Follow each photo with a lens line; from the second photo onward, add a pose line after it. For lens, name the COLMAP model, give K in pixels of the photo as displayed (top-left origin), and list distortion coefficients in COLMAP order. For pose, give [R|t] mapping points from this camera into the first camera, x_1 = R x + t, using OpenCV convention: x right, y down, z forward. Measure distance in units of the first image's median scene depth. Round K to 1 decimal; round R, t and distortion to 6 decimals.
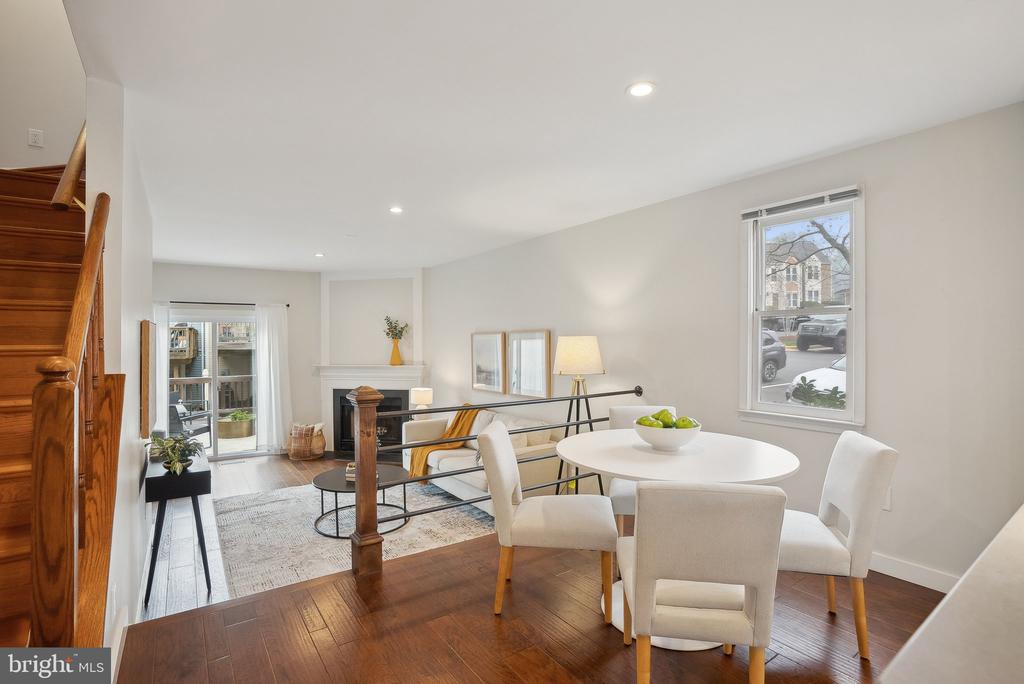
lens RADIAL K [[480.8, 0, 512.0], [0, 480.8, 342.0], [0, 0, 1]] dist [-0.001614, -0.000212]
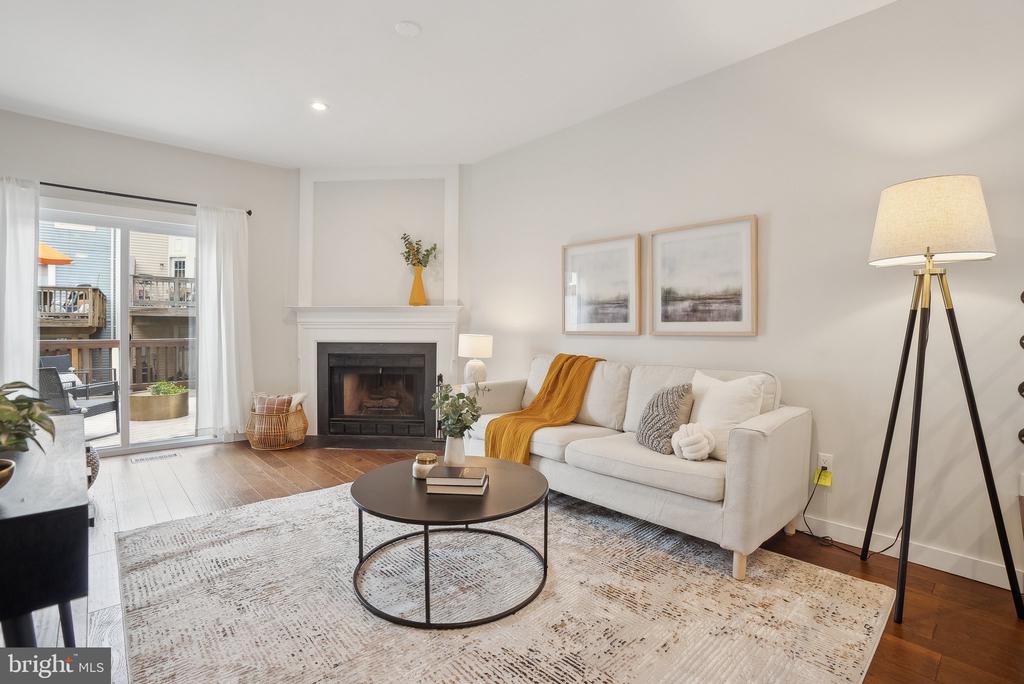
lens RADIAL K [[465.7, 0, 514.2], [0, 465.7, 326.1], [0, 0, 1]] dist [-0.048708, 0.024353]
pose [[0.988935, 0.007779, 0.148144, -0.203794], [-0.007004, 0.999959, -0.005749, 0.079319], [-0.148183, 0.004648, 0.988949, 0.336540]]
